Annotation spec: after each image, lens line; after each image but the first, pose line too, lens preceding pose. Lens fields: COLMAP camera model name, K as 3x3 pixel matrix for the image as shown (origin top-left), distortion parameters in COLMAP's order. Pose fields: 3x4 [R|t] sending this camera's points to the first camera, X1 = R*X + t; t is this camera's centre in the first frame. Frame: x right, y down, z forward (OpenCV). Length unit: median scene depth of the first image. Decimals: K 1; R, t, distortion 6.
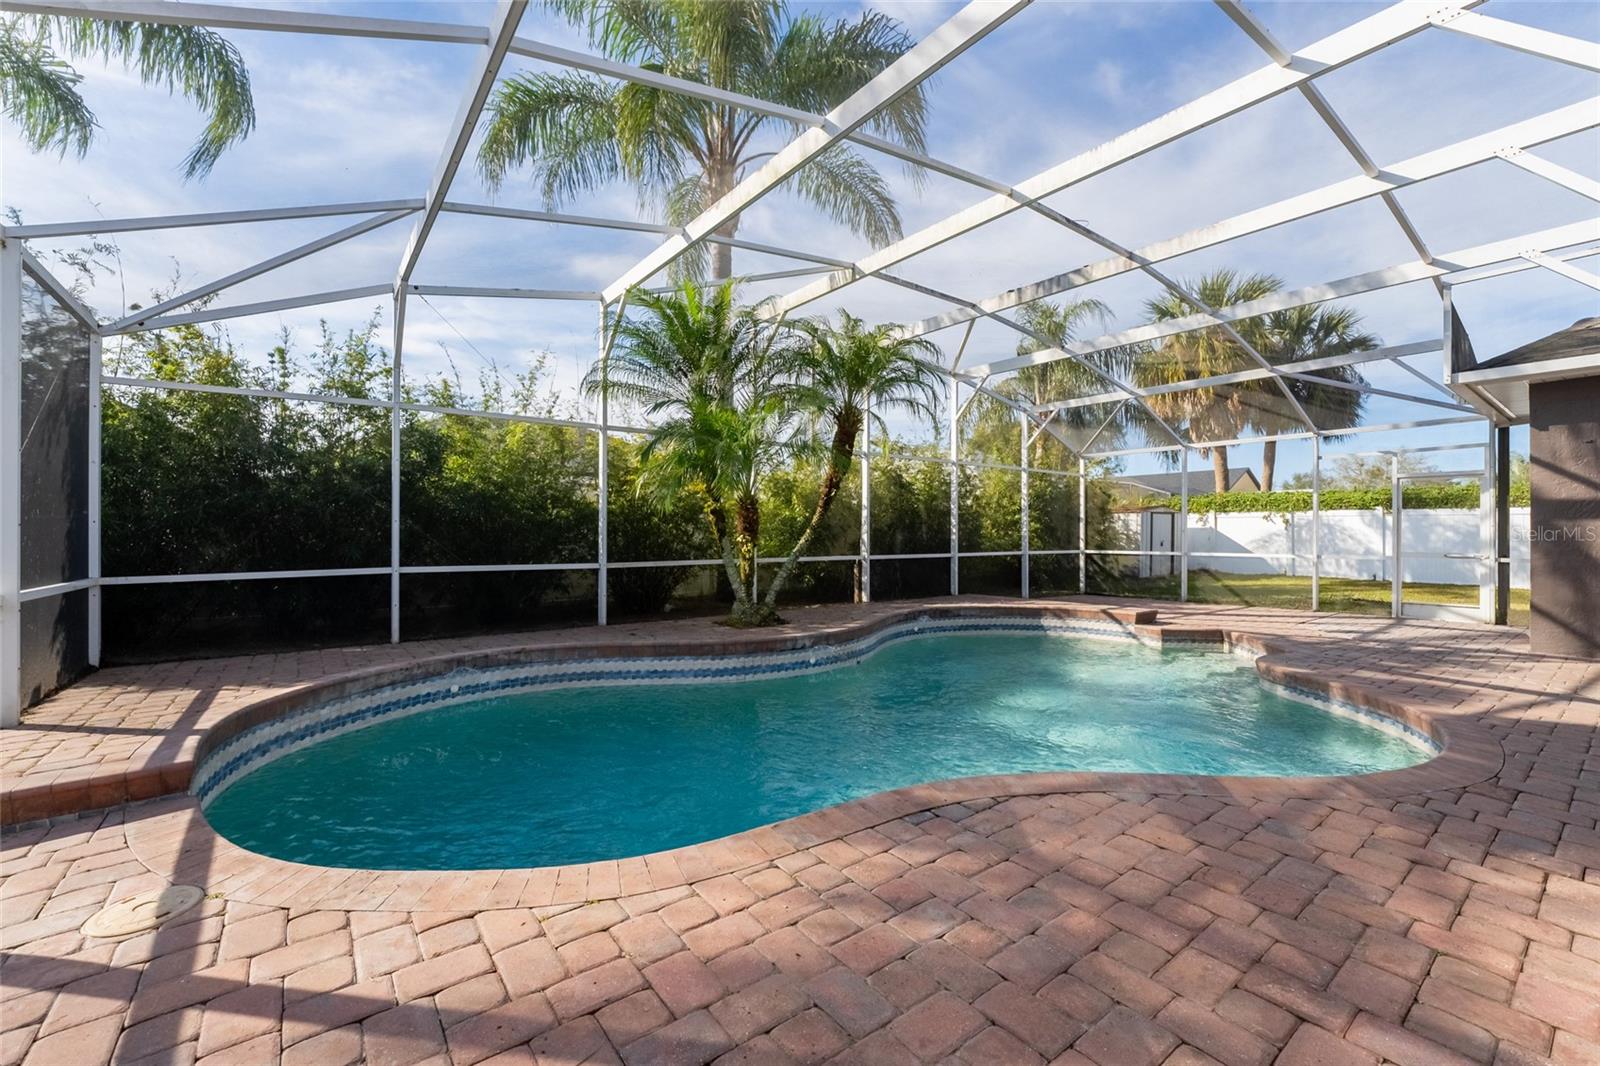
lens RADIAL K [[662.1, 0, 800.0], [0, 662.1, 533.0], [0, 0, 1]] dist [-0.011696, 0.000149]
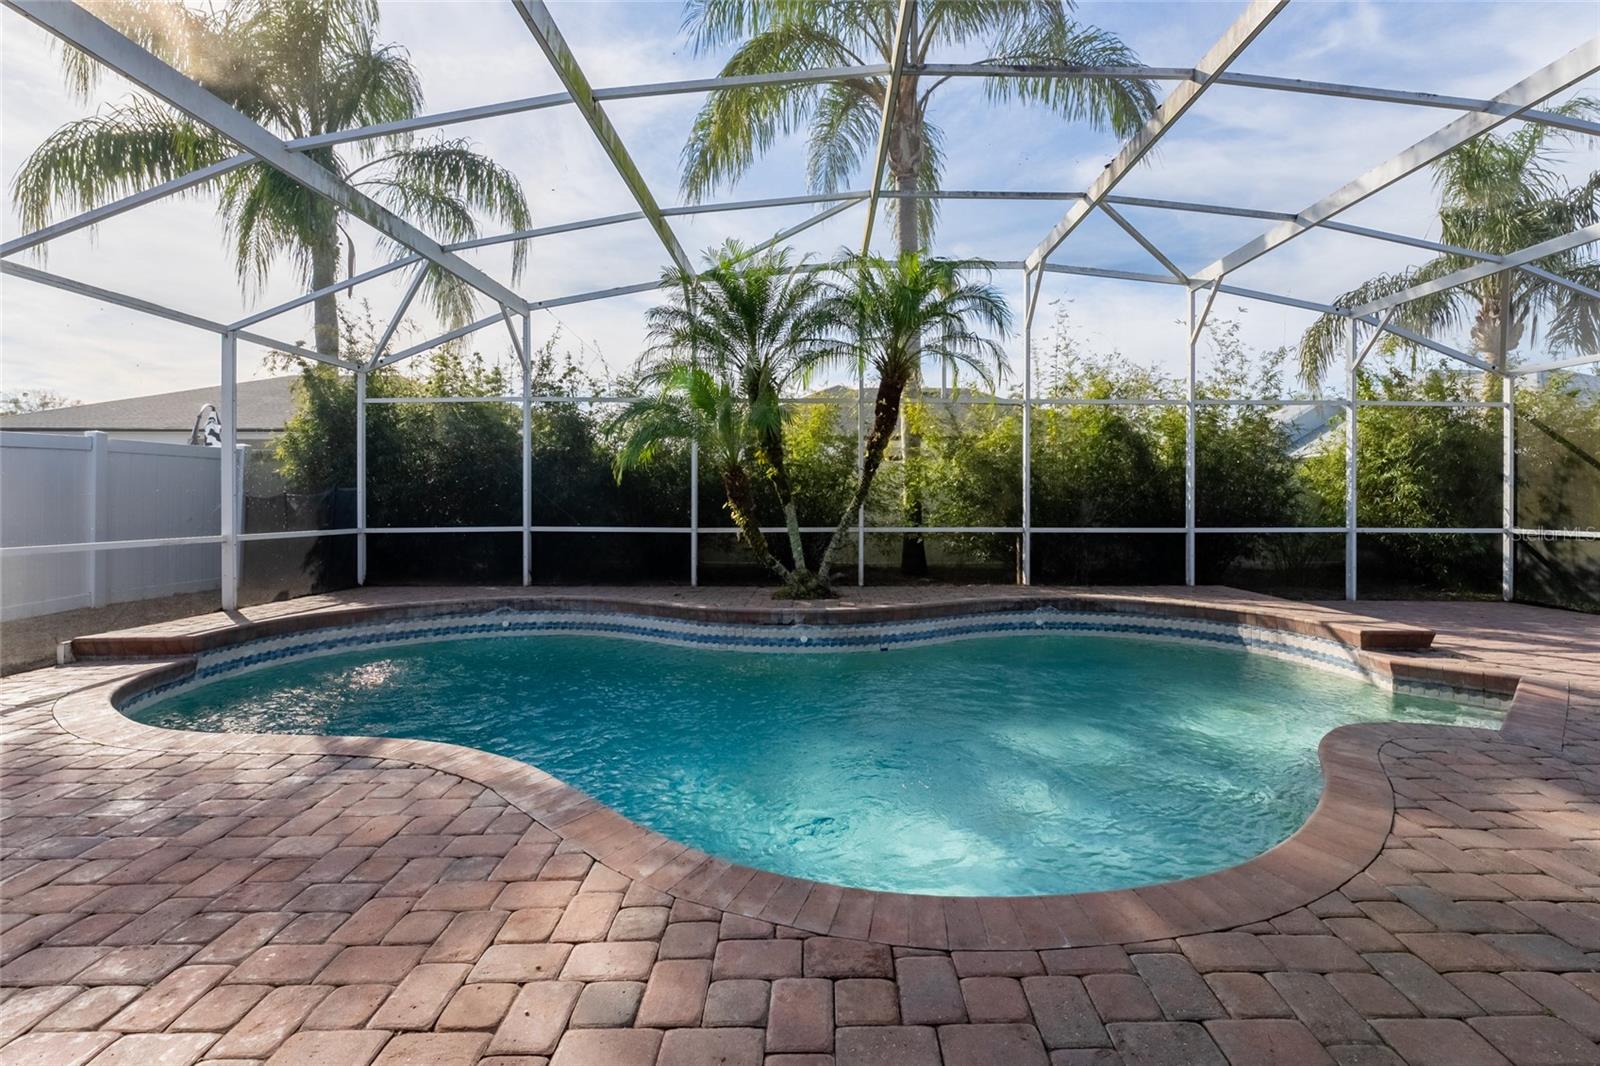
lens RADIAL K [[718.7, 0, 828.0], [0, 718.7, 496.1], [0, 0, 1]] dist [-0.012510, -0.000086]
pose [[0.804154, -0.001215, -0.594420, 0.621976], [-0.000243, 0.999997, -0.002372, -0.004217], [0.594421, 0.002052, 0.804151, 0.208192]]
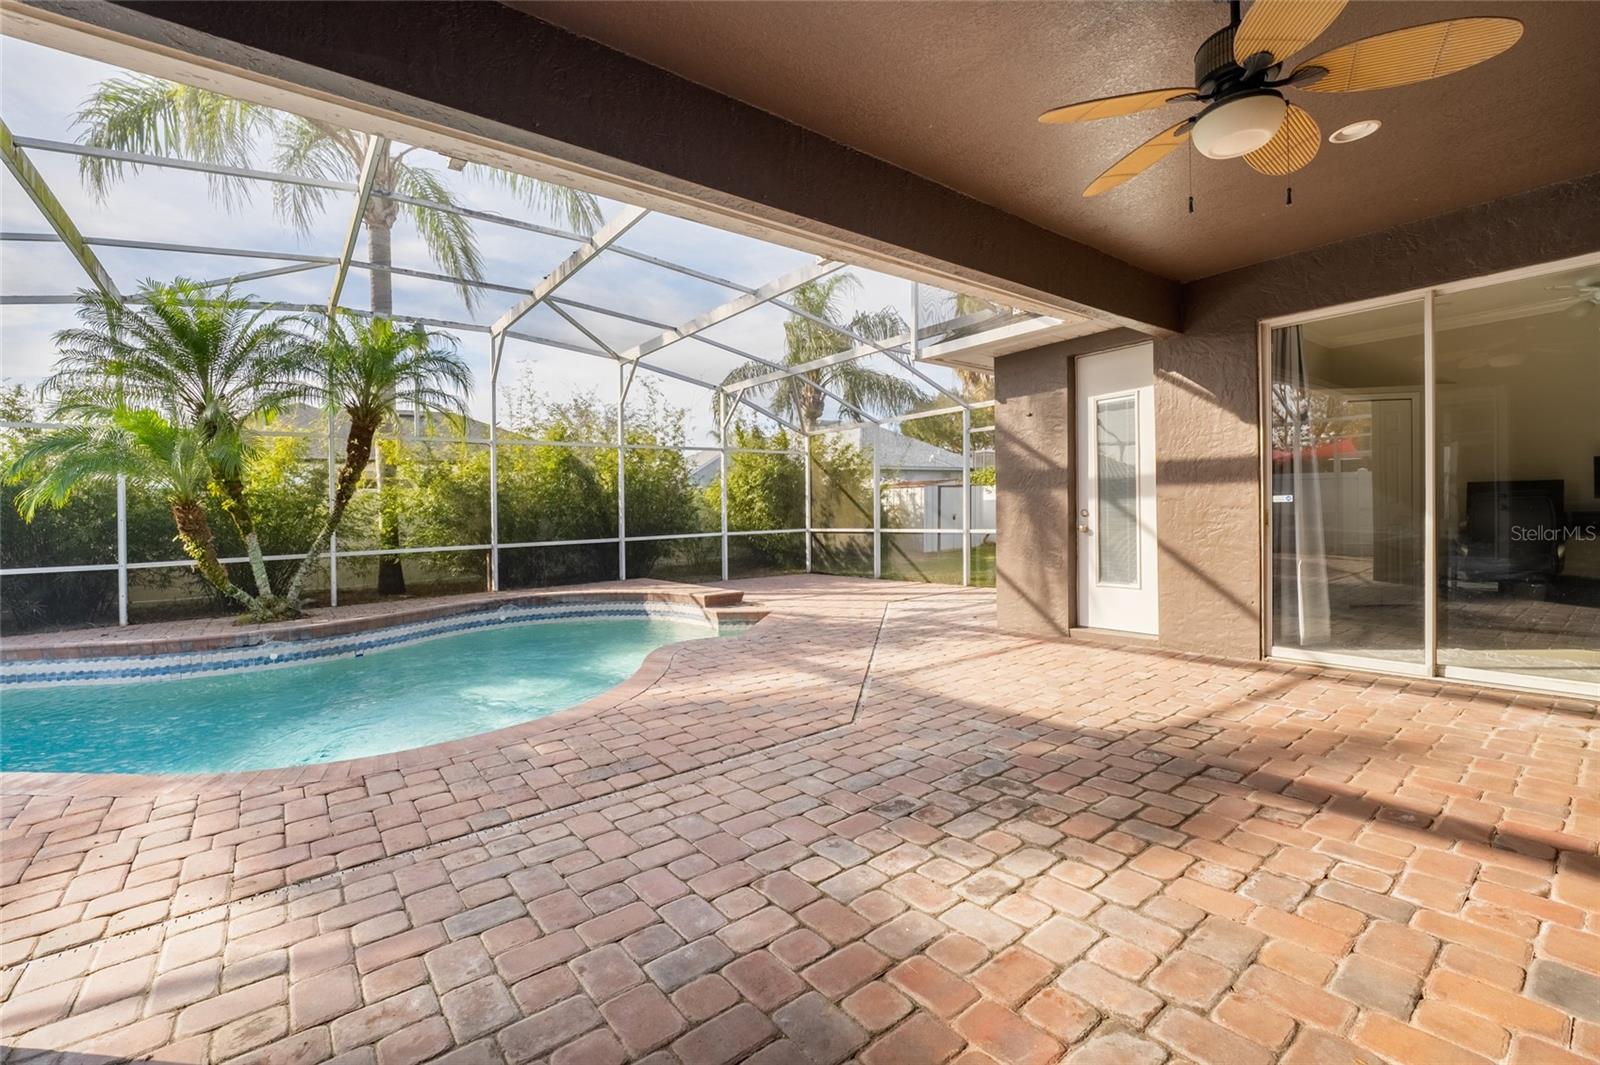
lens RADIAL K [[681.1, 0, 796.4], [0, 681.1, 490.8], [0, 0, 1]] dist [-0.013642, 0.000667]
pose [[0.999441, -0.030408, 0.013905, 0.789060], [0.030754, 0.999204, -0.025407, -0.009848], [-0.013121, 0.025820, 0.999580, -0.050611]]
